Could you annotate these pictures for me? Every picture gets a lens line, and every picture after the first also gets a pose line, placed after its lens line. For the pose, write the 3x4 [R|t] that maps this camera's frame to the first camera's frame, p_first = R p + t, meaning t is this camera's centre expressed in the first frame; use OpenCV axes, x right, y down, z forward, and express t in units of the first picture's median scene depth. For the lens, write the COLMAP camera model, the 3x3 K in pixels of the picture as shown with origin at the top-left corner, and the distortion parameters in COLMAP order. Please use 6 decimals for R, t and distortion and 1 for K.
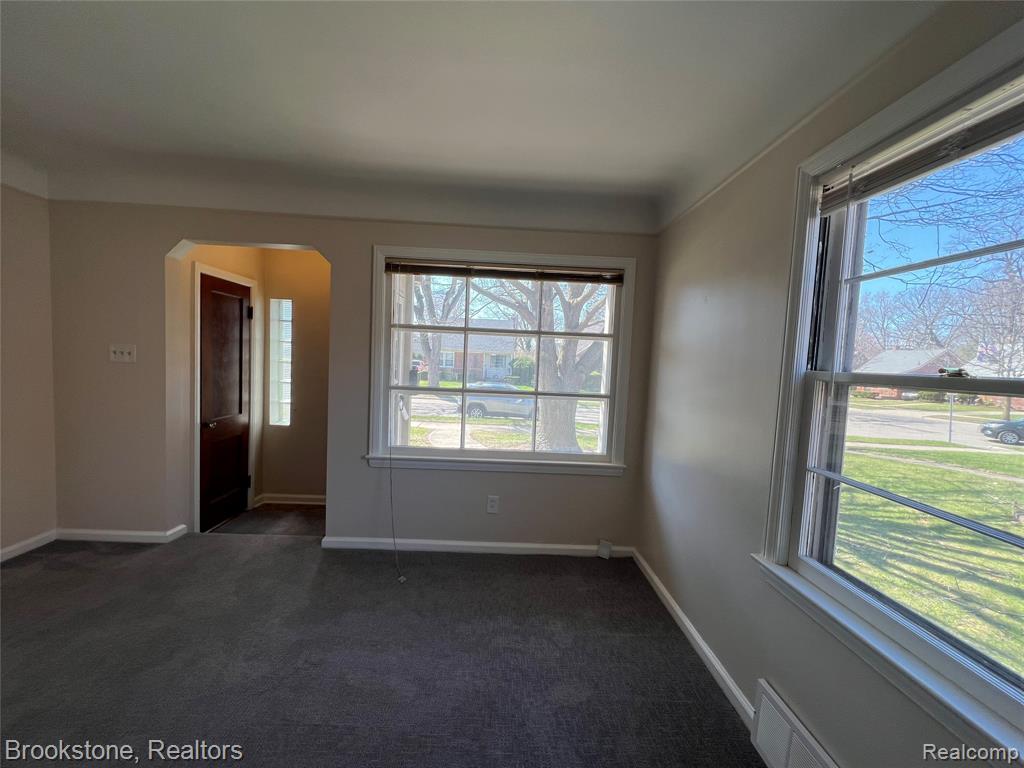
lens RADIAL K [[410.2, 0, 511.5], [0, 410.2, 385.5], [0, 0, 1]] dist [0.001955, -0.000172]
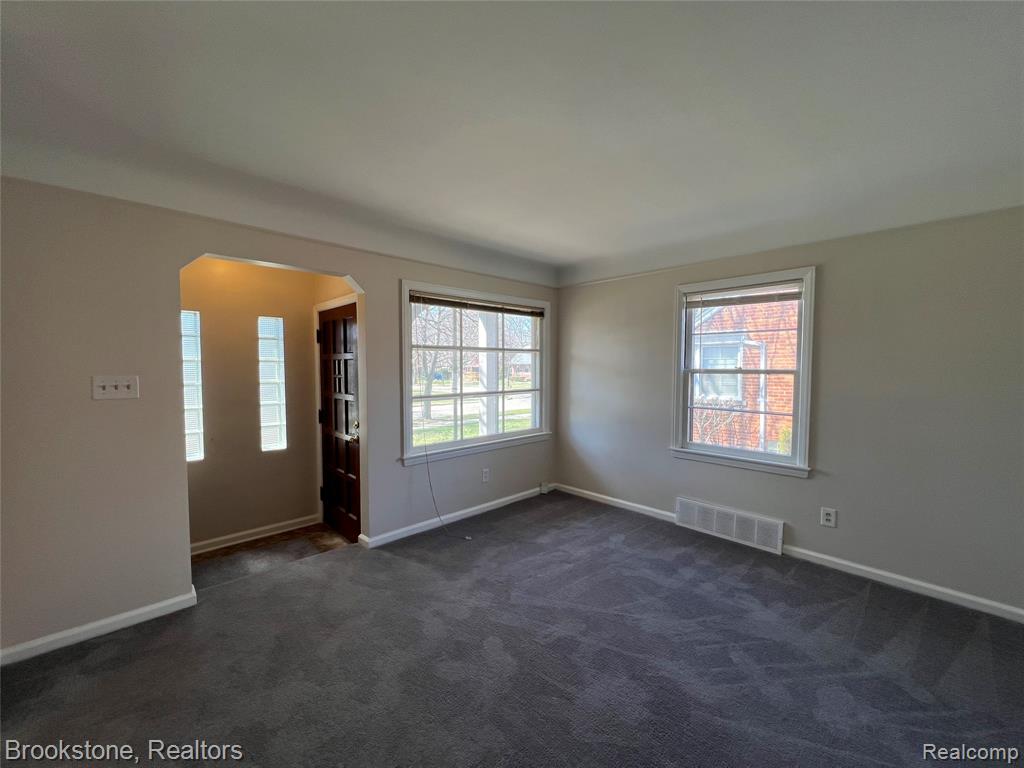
lens RADIAL K [[410.2, 0, 512.8], [0, 410.2, 382.5], [0, 0, 1]] dist [0.001955, -0.000172]
pose [[0.743171, -0.074590, 0.664931, -0.884073], [0.074428, 0.996815, 0.028634, -0.052582], [-0.664949, 0.028210, 0.746356, -0.090685]]
